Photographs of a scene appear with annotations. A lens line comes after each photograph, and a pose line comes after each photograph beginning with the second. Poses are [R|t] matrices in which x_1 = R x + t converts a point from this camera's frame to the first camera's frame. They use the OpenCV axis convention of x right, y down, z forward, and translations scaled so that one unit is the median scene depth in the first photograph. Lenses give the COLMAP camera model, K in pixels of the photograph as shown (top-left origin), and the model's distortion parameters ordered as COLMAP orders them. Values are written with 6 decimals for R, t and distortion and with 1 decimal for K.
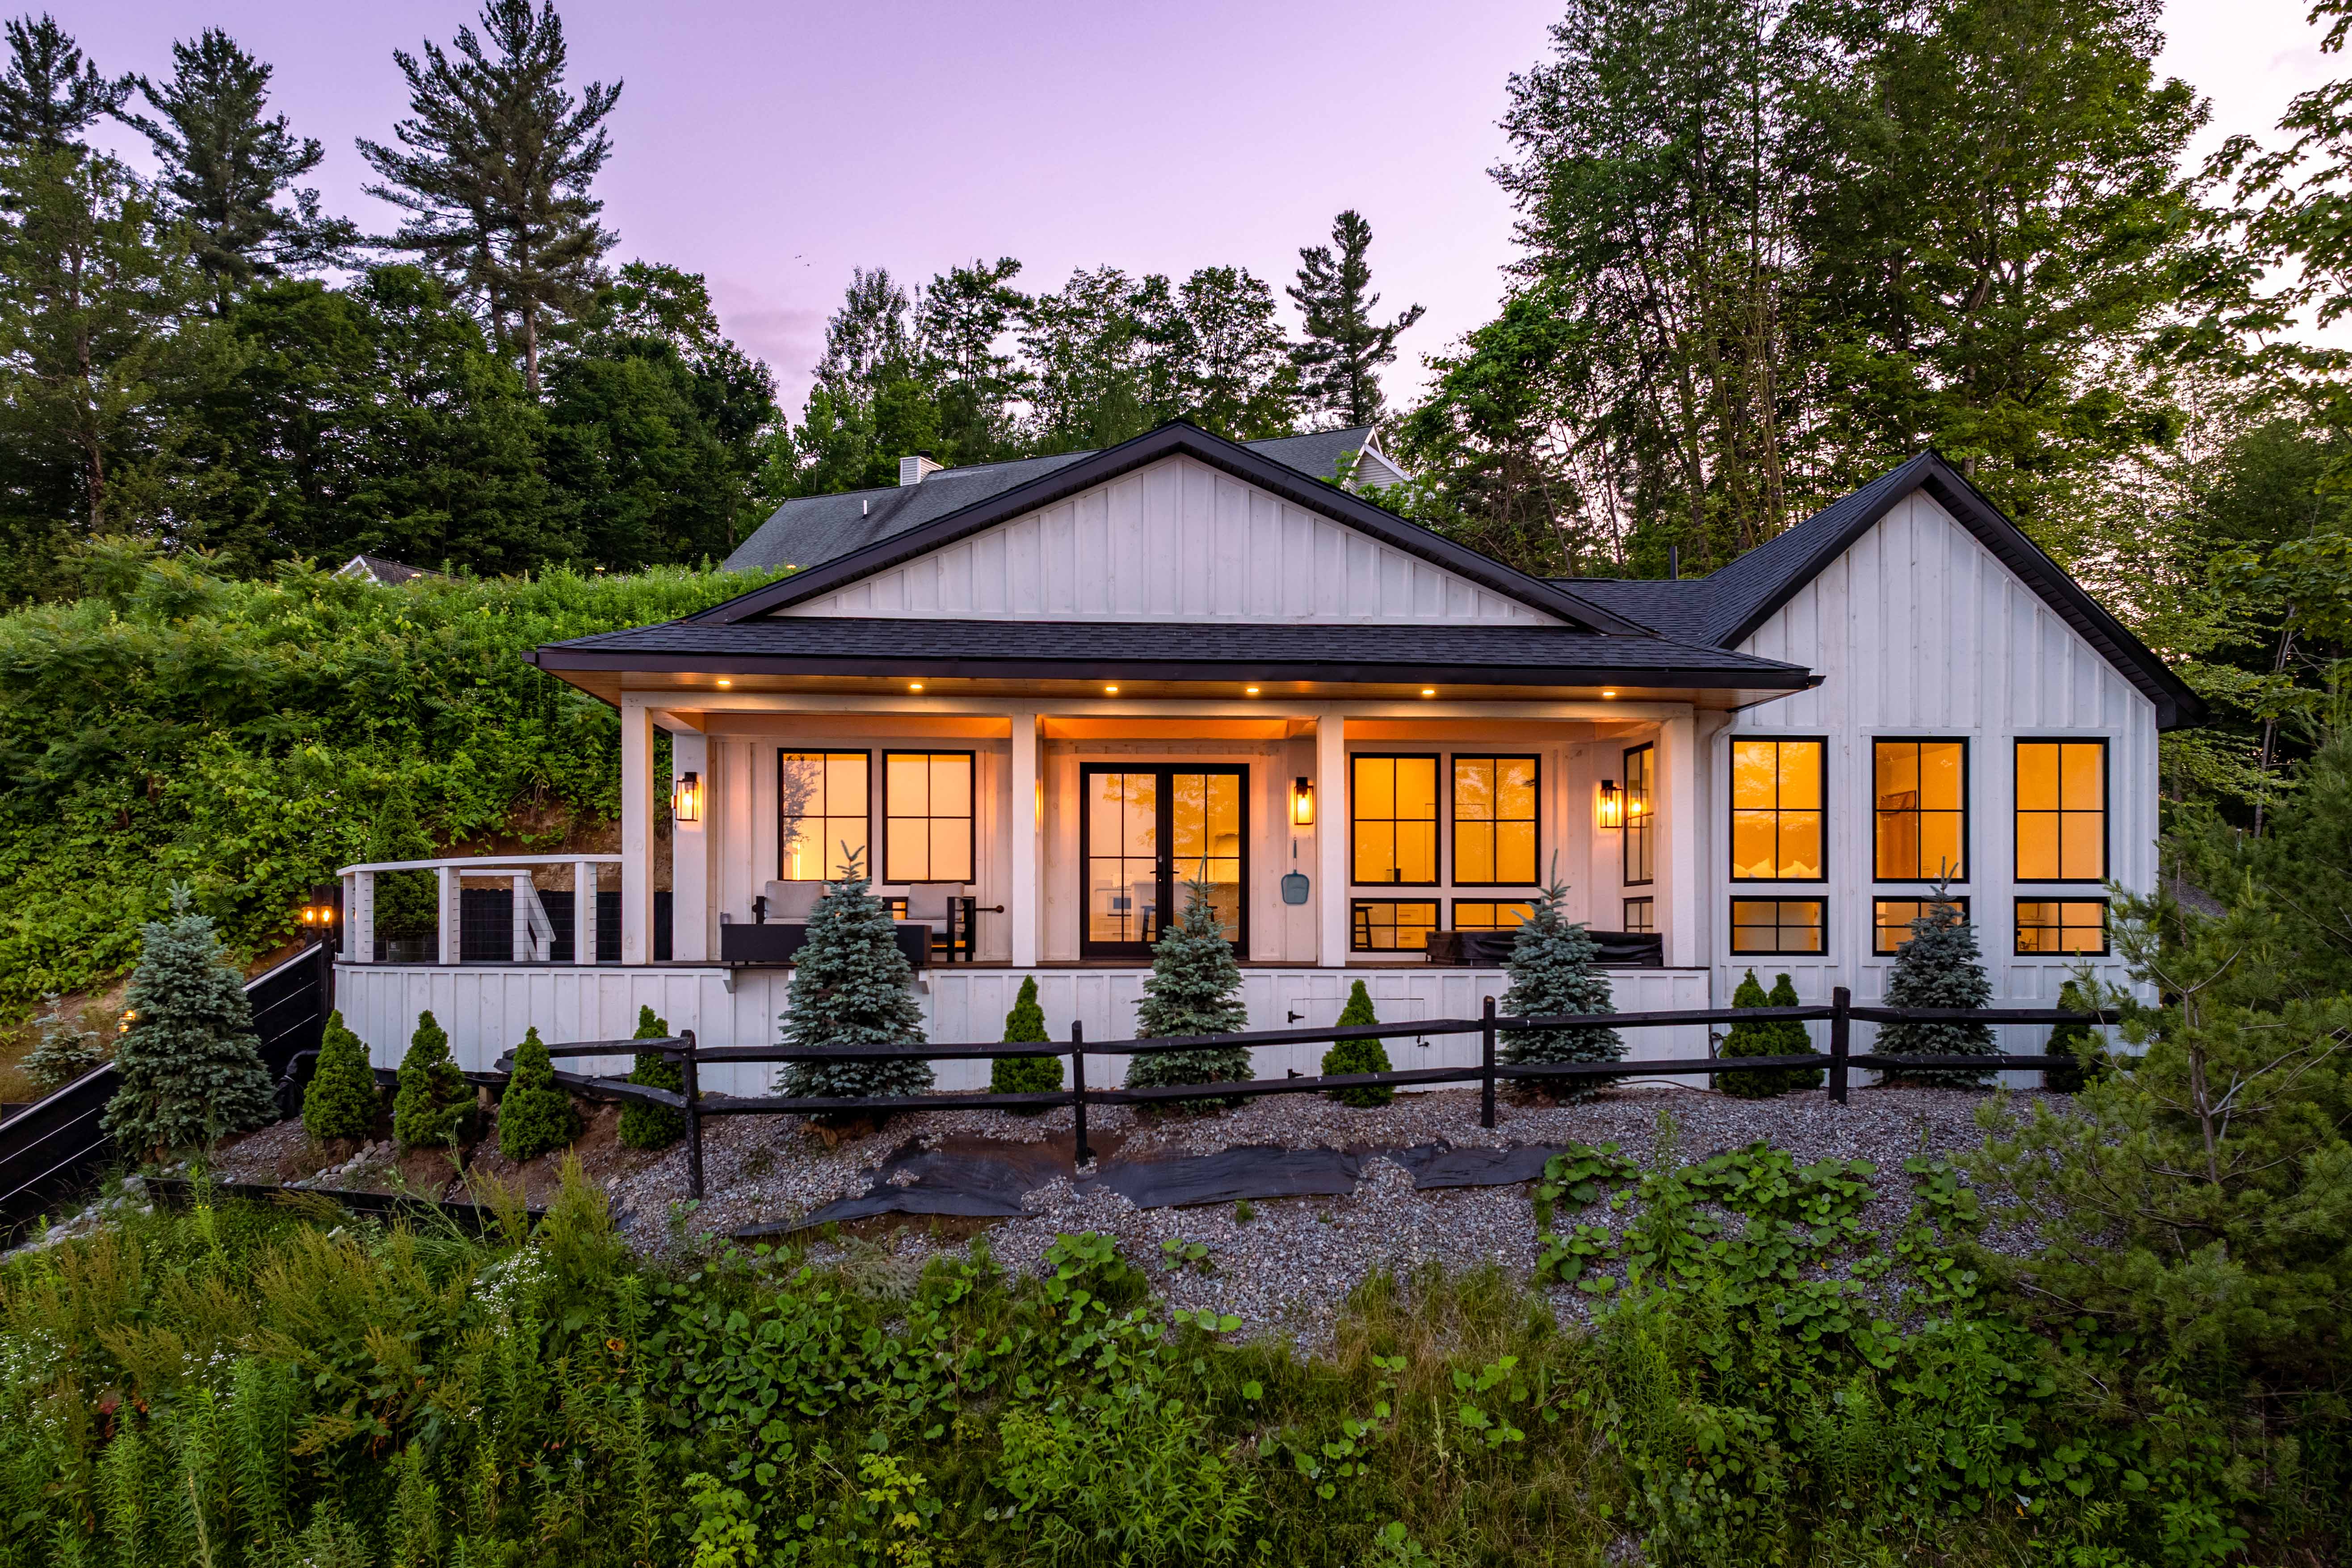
lens RADIAL K [[1696.4, 0, 1168.8], [0, 1696.4, 925.0], [0, 0, 1]] dist [0.038240, -0.009635]
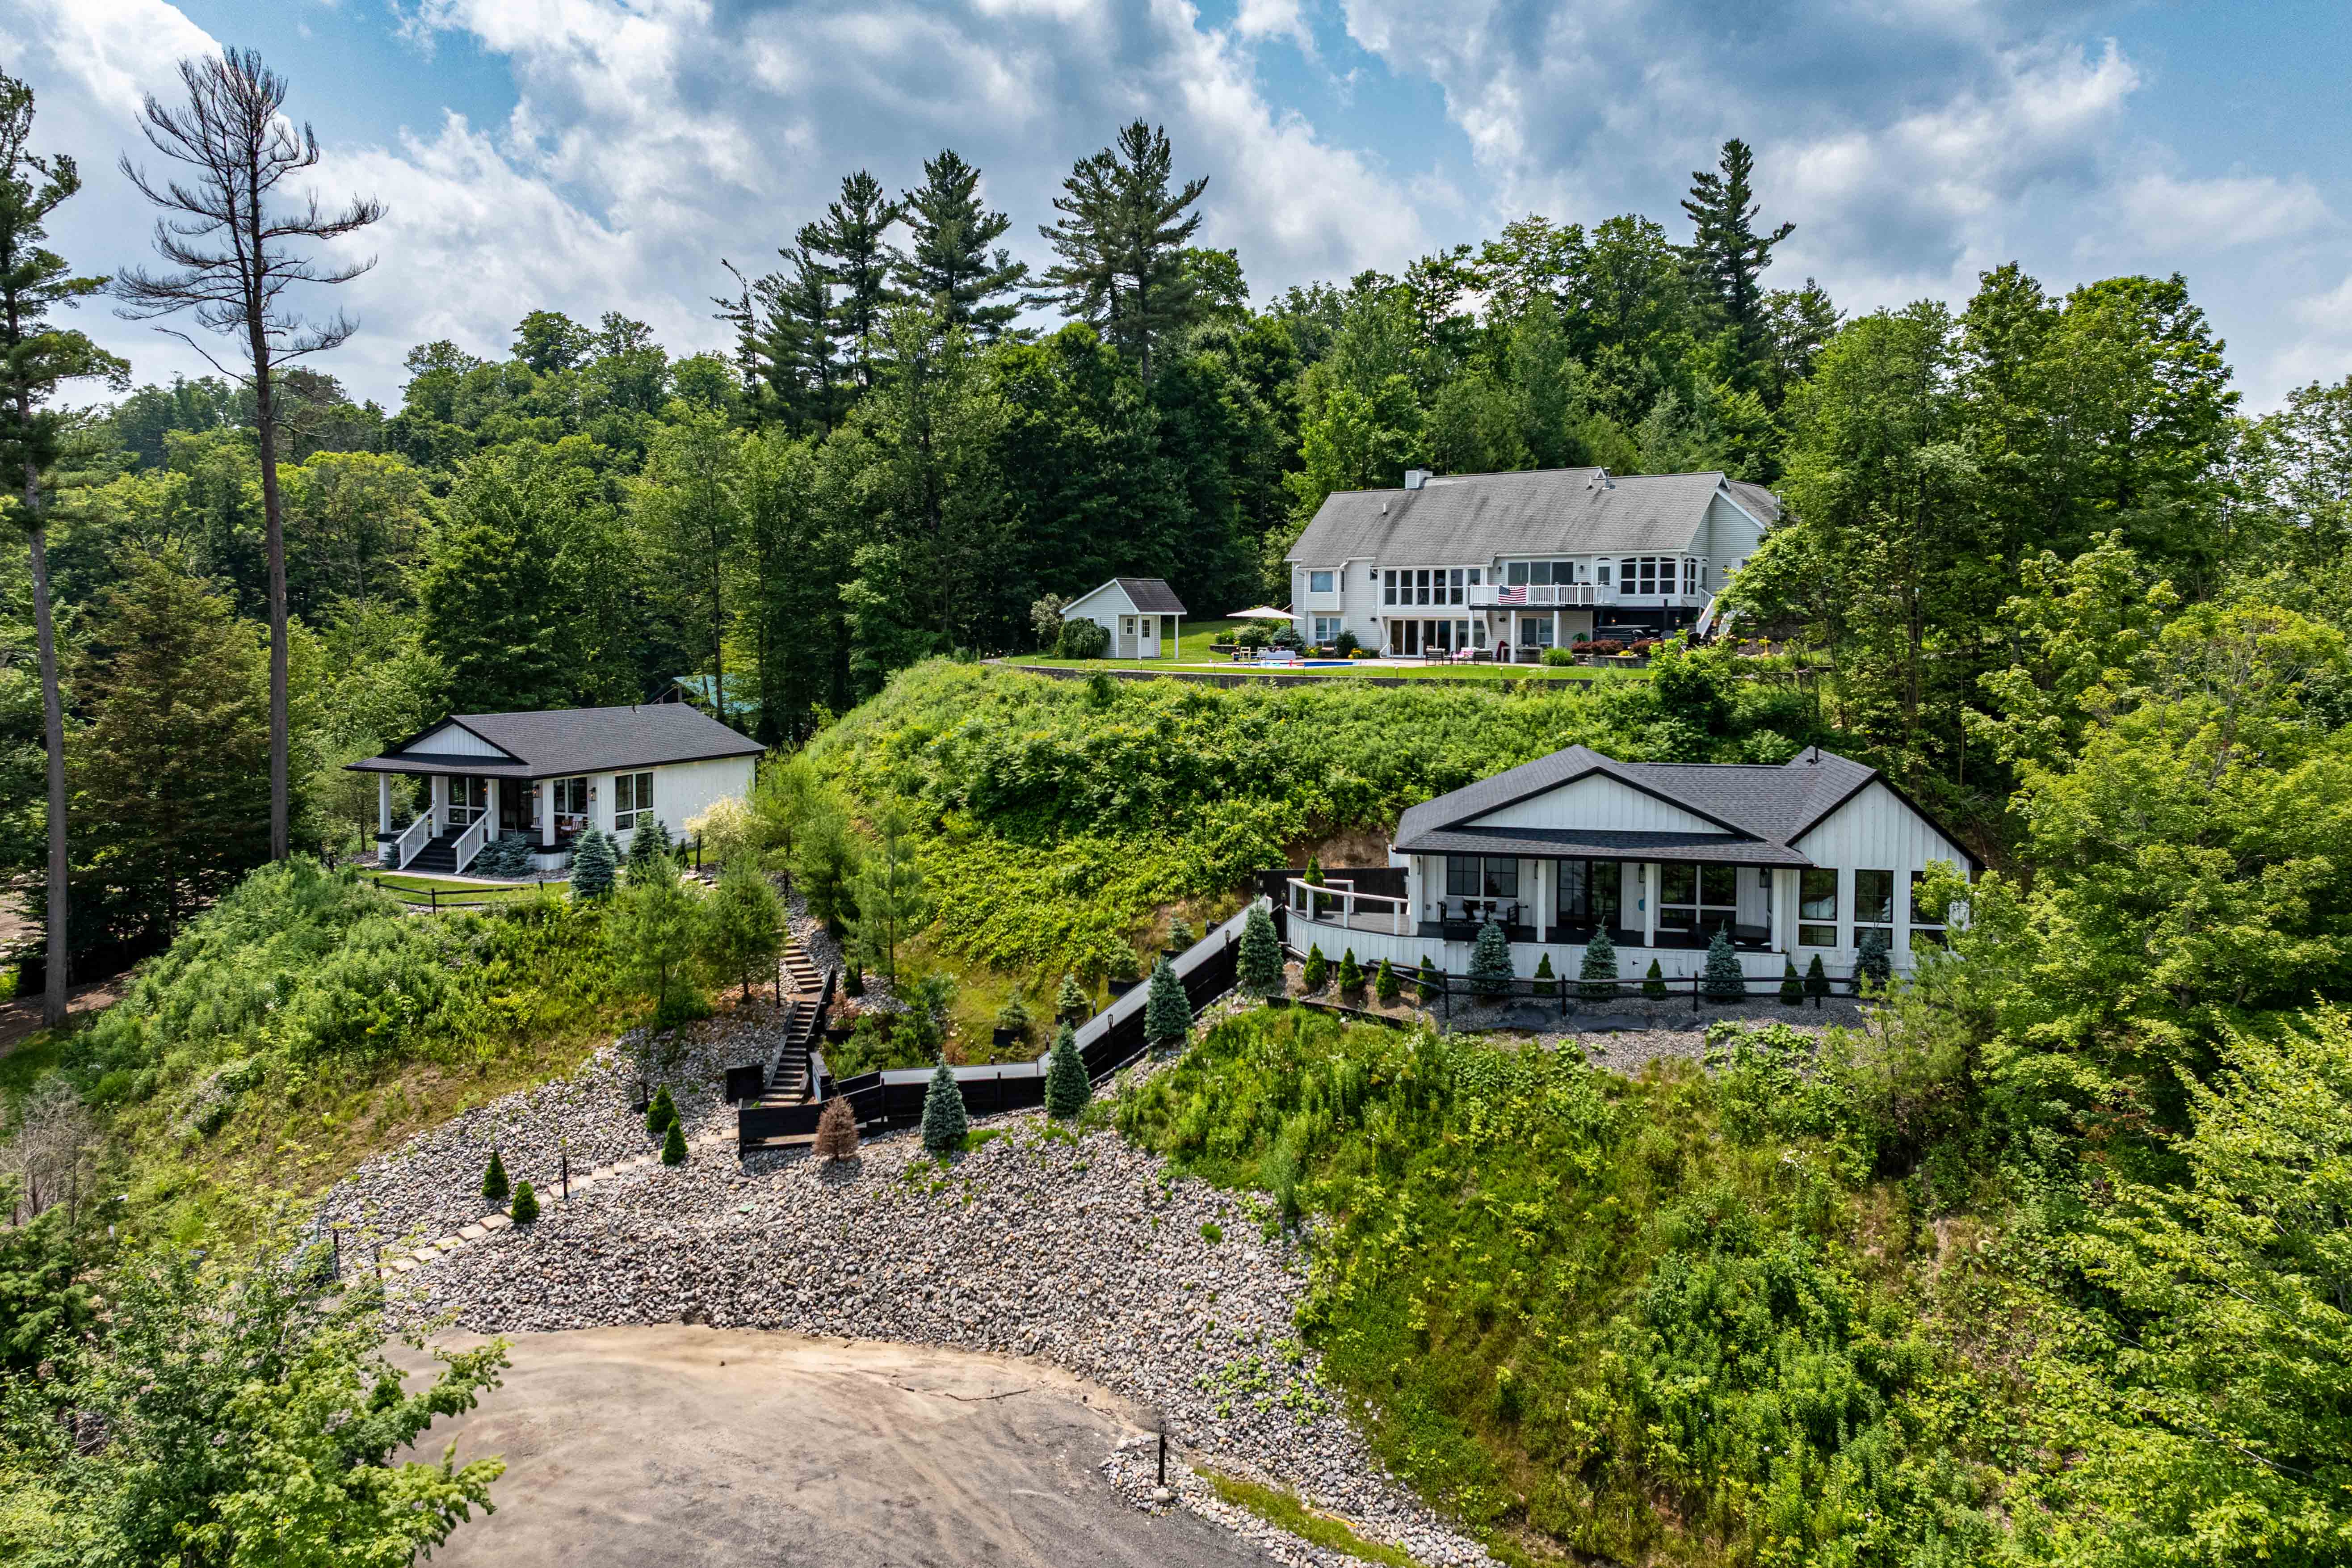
lens RADIAL K [[1625.6, 0, 1174.4], [0, 1625.6, 710.3], [0, 0, 1]] dist [0.043178, -0.001552]
pose [[0.972517, 0.015481, -0.232316, -0.010932], [-0.000257, 0.997858, 0.065419, -0.120264], [0.232831, -0.063561, 0.970438, -0.405022]]
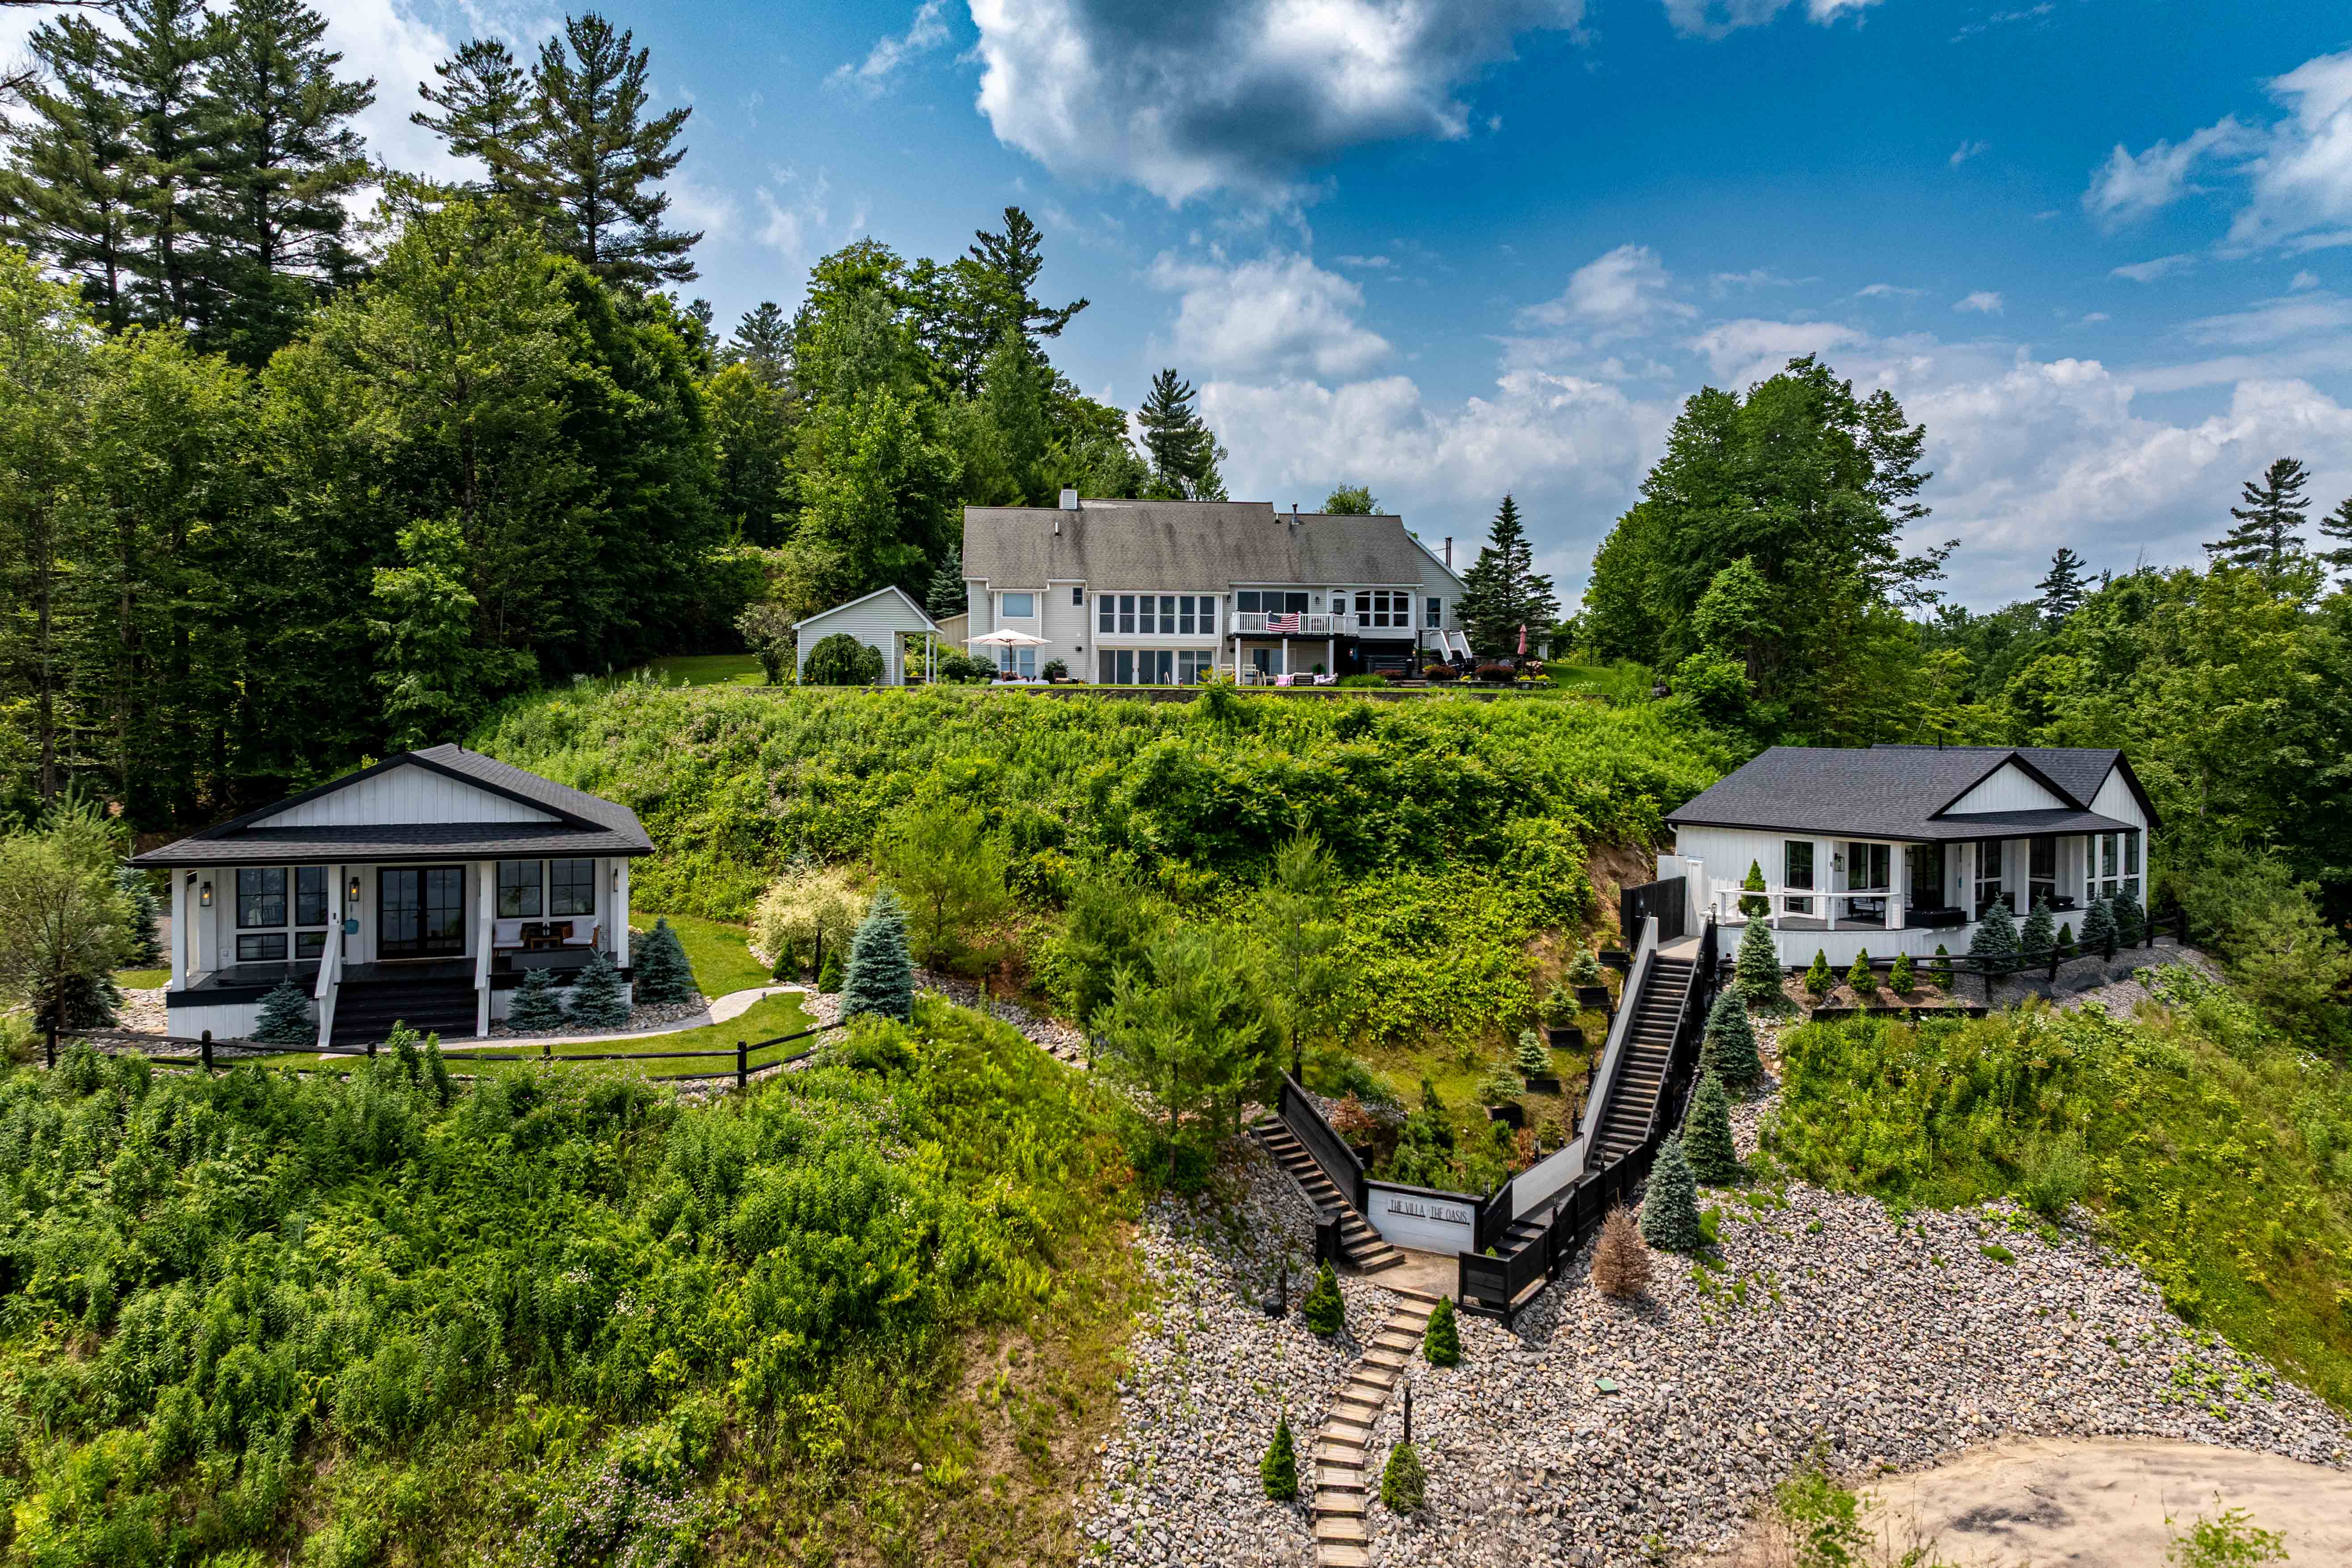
lens RADIAL K [[1639.6, 0, 1174.6], [0, 1639.6, 748.9], [0, 0, 1]] dist [0.025989, -0.000269]
pose [[0.859683, -0.009496, 0.510740, -0.613430], [-0.007692, 0.999473, 0.031529, -0.079808], [-0.510770, -0.031034, 0.859157, -0.183062]]
